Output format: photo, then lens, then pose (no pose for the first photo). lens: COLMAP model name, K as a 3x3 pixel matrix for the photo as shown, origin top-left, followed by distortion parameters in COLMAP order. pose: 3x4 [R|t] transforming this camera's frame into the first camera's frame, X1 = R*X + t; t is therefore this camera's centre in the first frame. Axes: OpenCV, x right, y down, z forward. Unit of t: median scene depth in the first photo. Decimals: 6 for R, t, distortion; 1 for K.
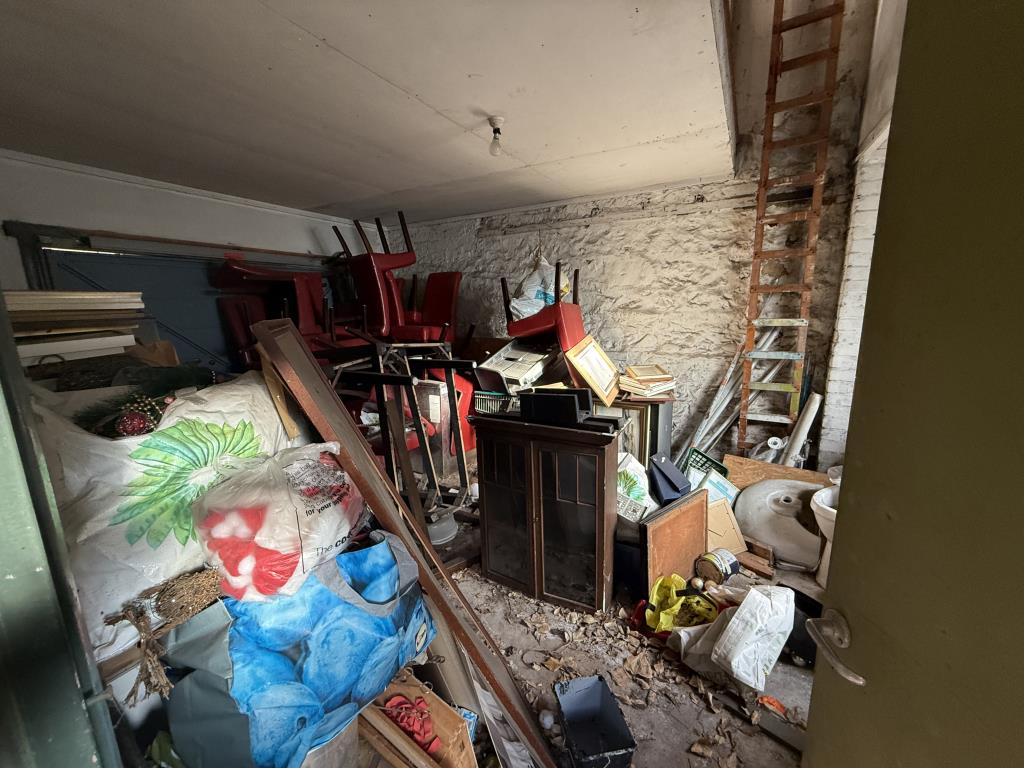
lens RADIAL K [[408.3, 0, 509.1], [0, 408.3, 383.8], [0, 0, 1]] dist [-0.001390, 0.000005]
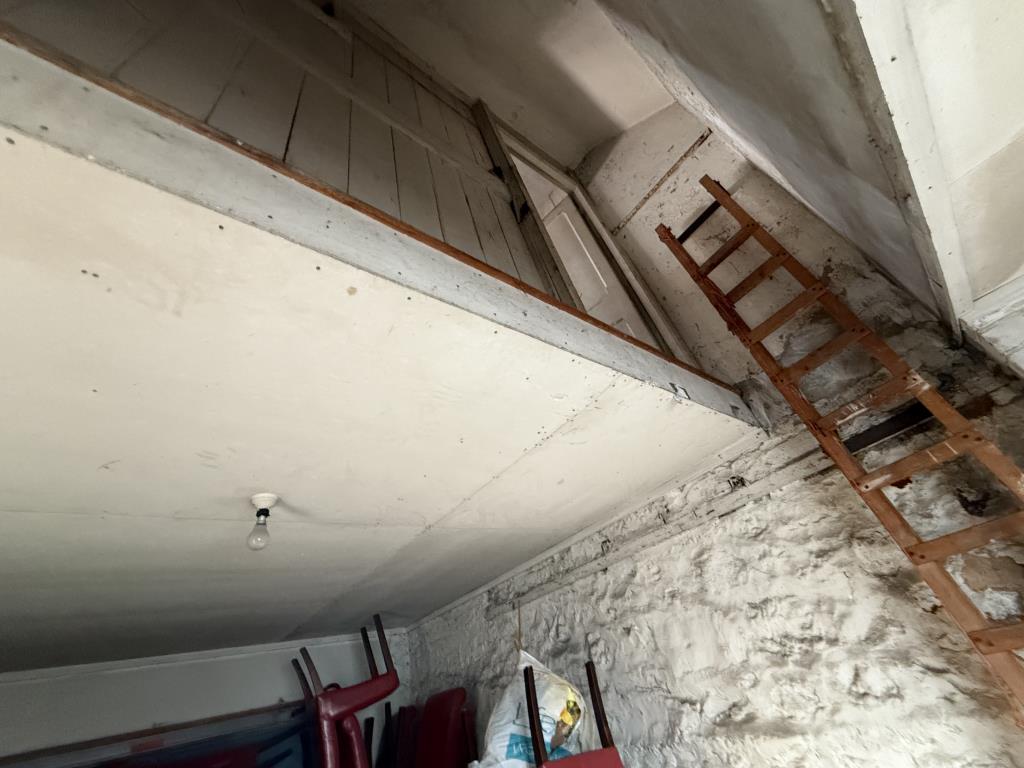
lens RADIAL K [[408.3, 0, 510.5], [0, 408.3, 383.7], [0, 0, 1]] dist [-0.001390, 0.000005]
pose [[0.910951, -0.364177, -0.193761, 0.310115], [0.115854, 0.676664, -0.727120, -0.146702], [0.395912, 0.639923, 0.658599, 0.359902]]
